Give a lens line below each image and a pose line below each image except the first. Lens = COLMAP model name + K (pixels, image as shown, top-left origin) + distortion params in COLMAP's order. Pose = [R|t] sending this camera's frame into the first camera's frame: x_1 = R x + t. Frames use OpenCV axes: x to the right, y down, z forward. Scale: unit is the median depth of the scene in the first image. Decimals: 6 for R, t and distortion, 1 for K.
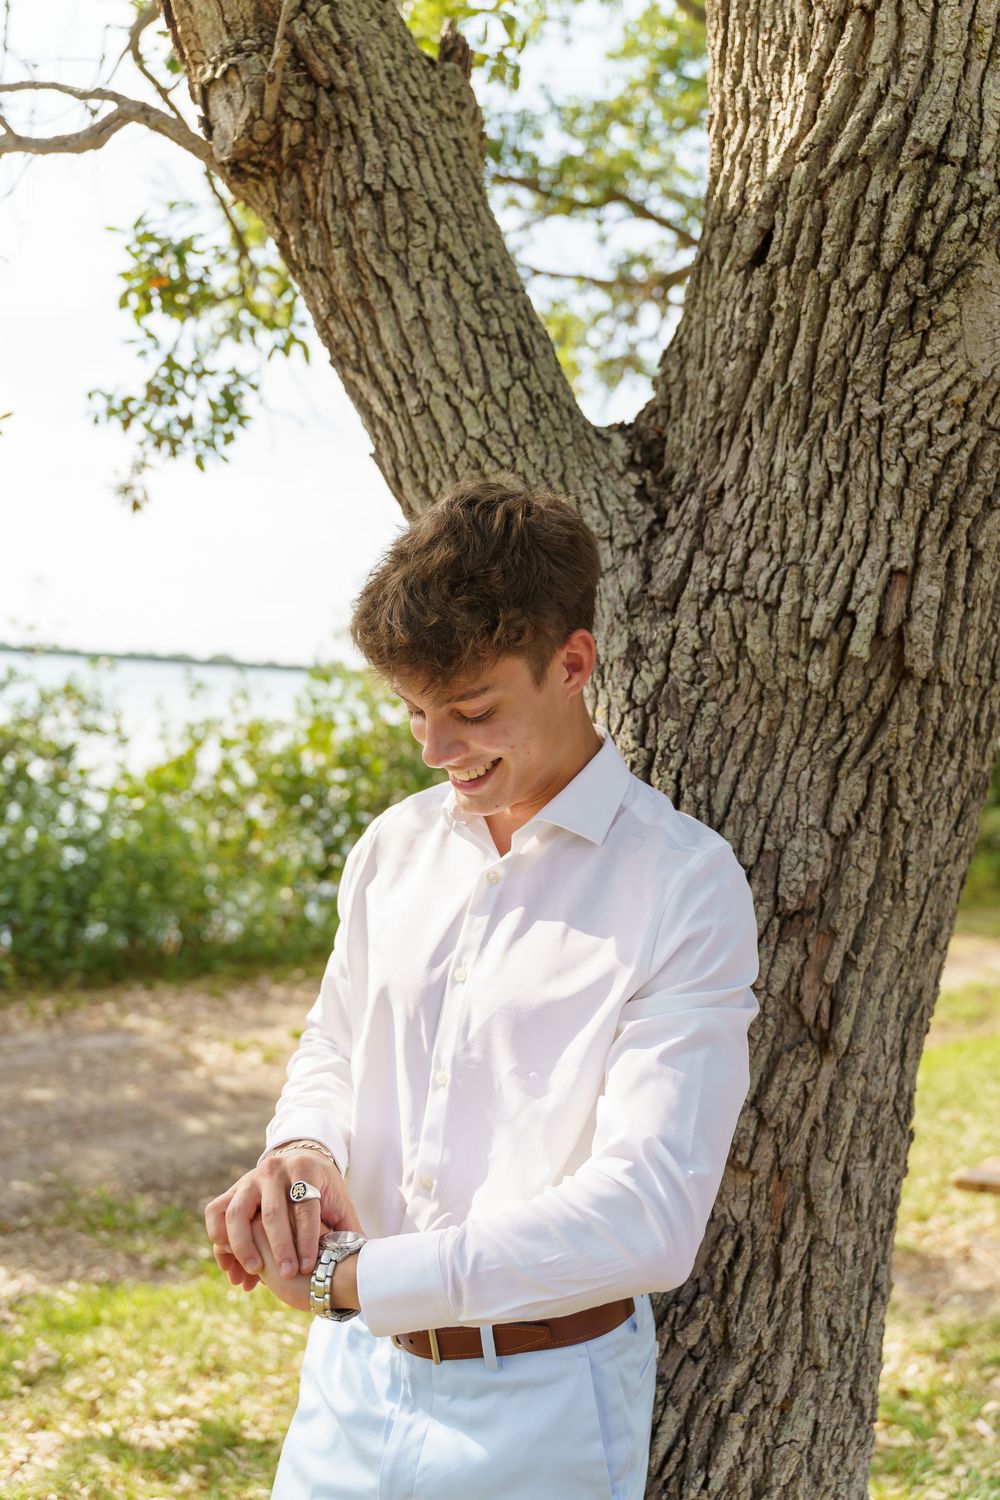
lens RADIAL K [[1360.5, 0, 500.0], [0, 1360.5, 750.0], [0, 0, 1]] dist [-0.010282, 0.000143]
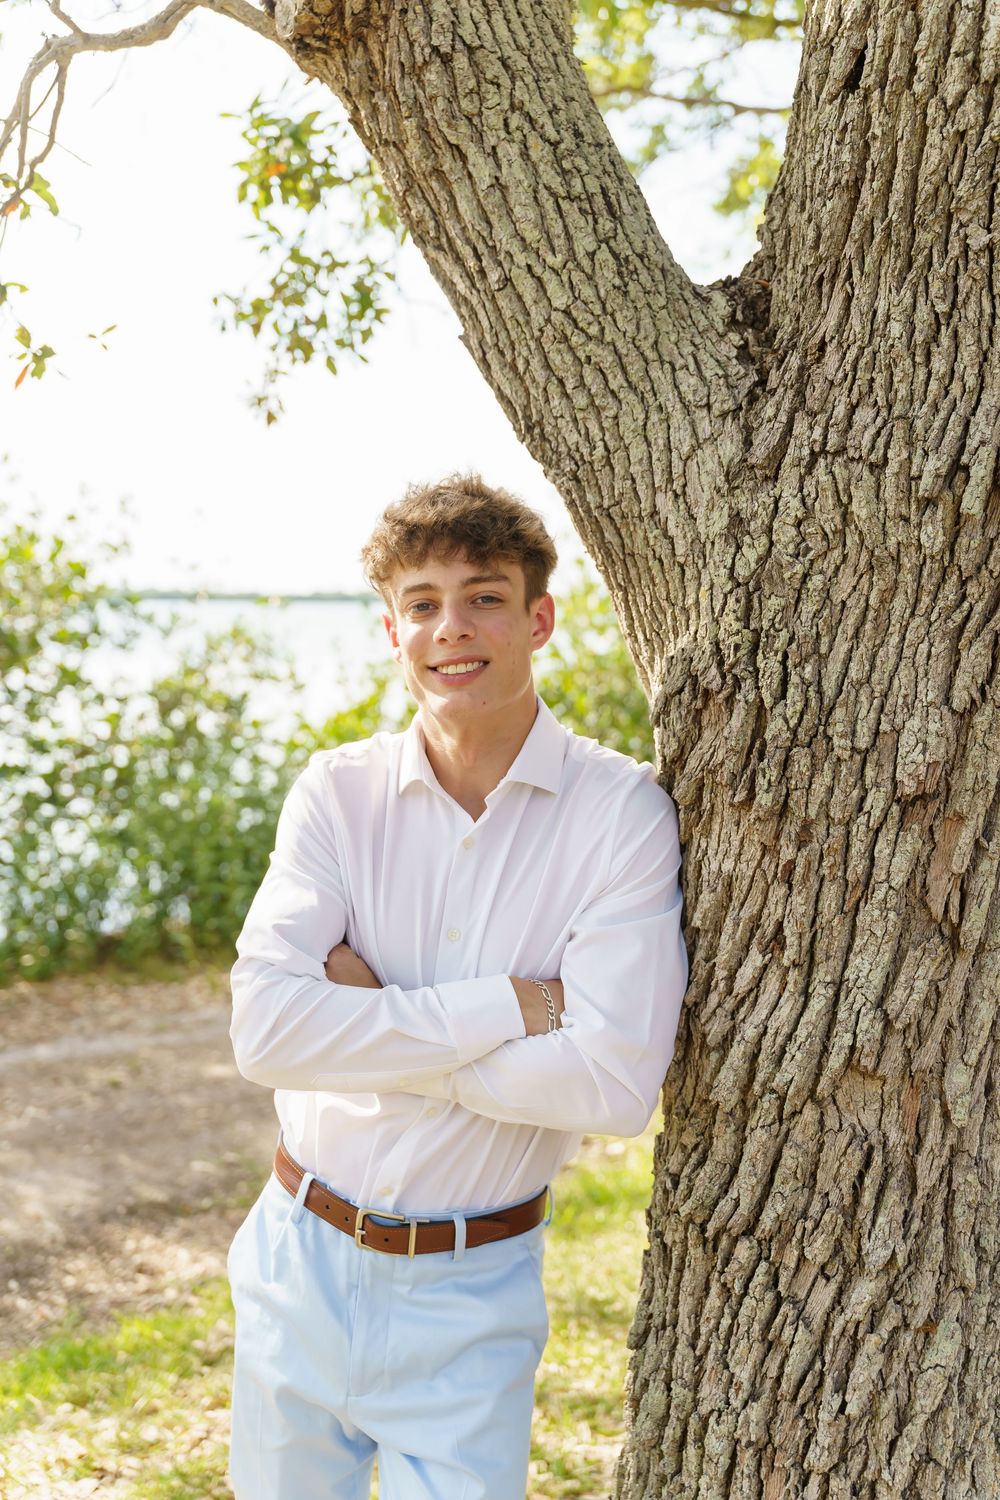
lens RADIAL K [[1597.8, 0, 500.0], [0, 1597.8, 750.0], [0, 0, 1]] dist [-0.002699, 0.000062]
pose [[0.986339, -0.041332, -0.159459, 0.108265], [0.047038, 0.998375, 0.032175, 0.037579], [0.157870, -0.039236, 0.986680, -0.107404]]
